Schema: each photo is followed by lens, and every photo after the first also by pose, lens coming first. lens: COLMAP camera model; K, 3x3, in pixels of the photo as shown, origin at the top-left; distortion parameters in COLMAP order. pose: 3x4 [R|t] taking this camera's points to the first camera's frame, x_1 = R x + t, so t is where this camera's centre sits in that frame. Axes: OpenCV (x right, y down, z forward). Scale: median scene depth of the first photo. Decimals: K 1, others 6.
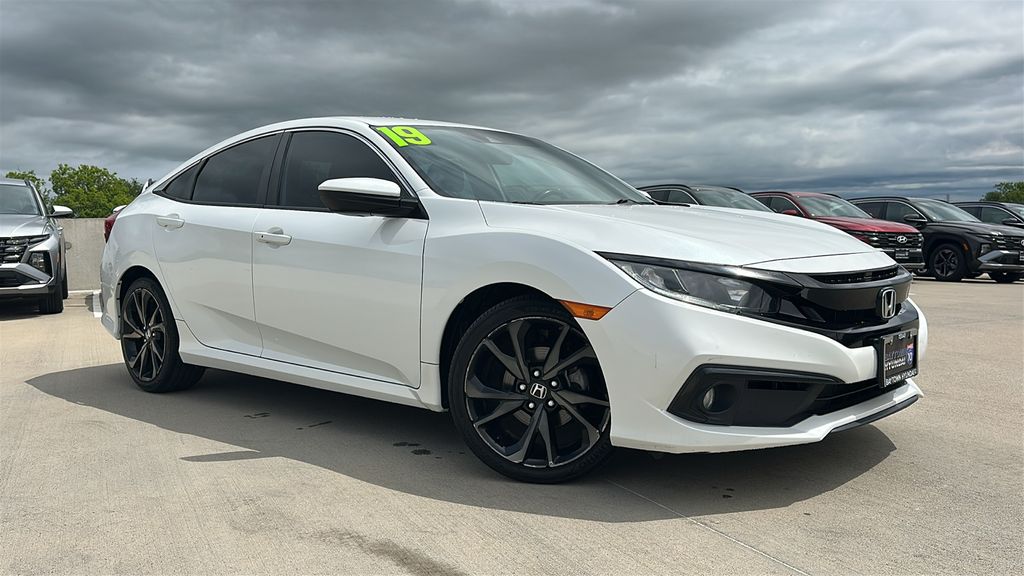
lens RADIAL K [[923.6, 0, 523.9], [0, 923.6, 286.3], [0, 0, 1]] dist [0.094613, -0.201371]
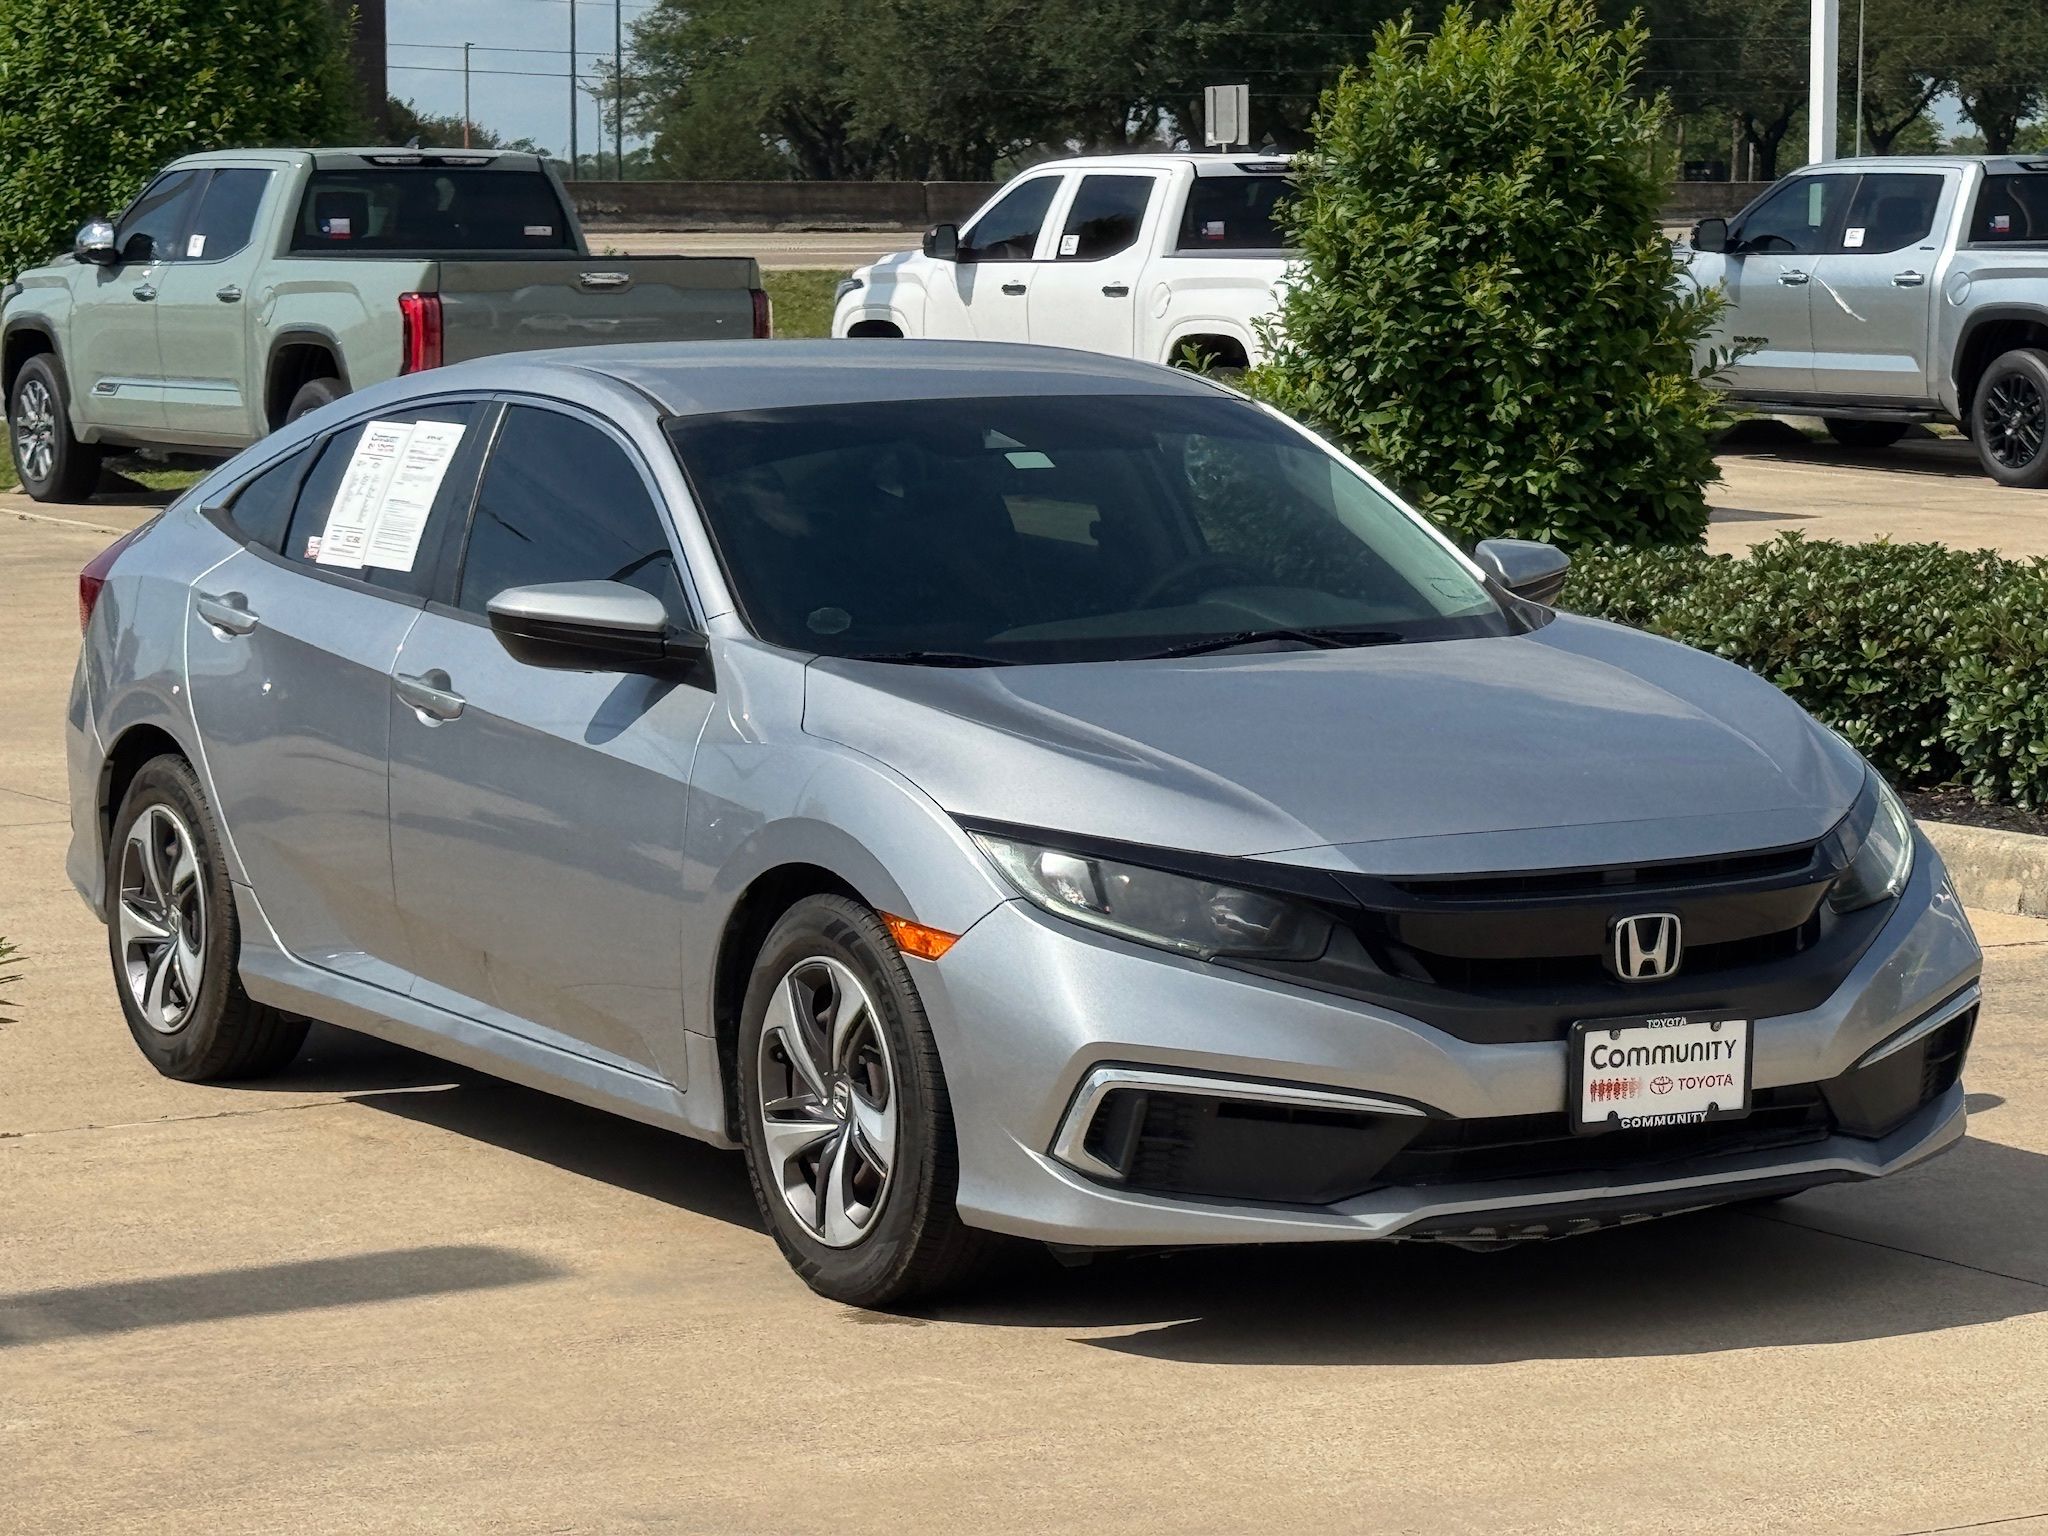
lens RADIAL K [[5866.2, 0, 1024.0], [0, 5866.2, 768.0], [0, 0, 1]] dist [-0.015100, -0.253221]
pose [[0.954848, 0.038432, -0.294598, 0.740968], [-0.028400, 0.998864, 0.038261, -0.130950], [0.295734, -0.028167, 0.954855, -1.367501]]
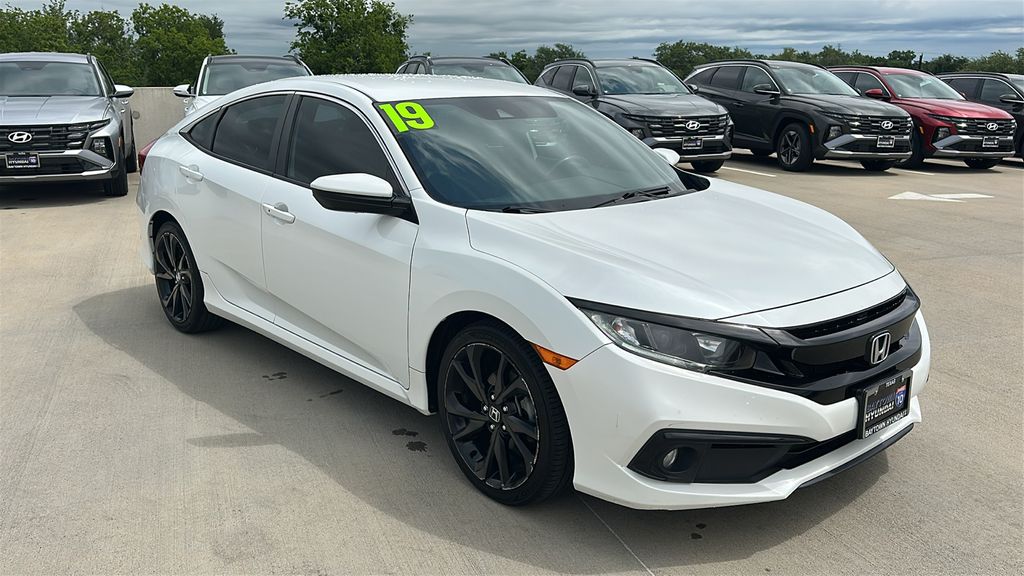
lens RADIAL K [[922.8, 0, 512.0], [0, 922.8, 288.0], [0, 0, 1]] dist [0.114972, -0.215829]
pose [[0.994598, 0.040903, -0.095399, 0.084222], [-0.023274, 0.983562, 0.179062, -0.167408], [0.101155, -0.175875, 0.979202, 0.025206]]
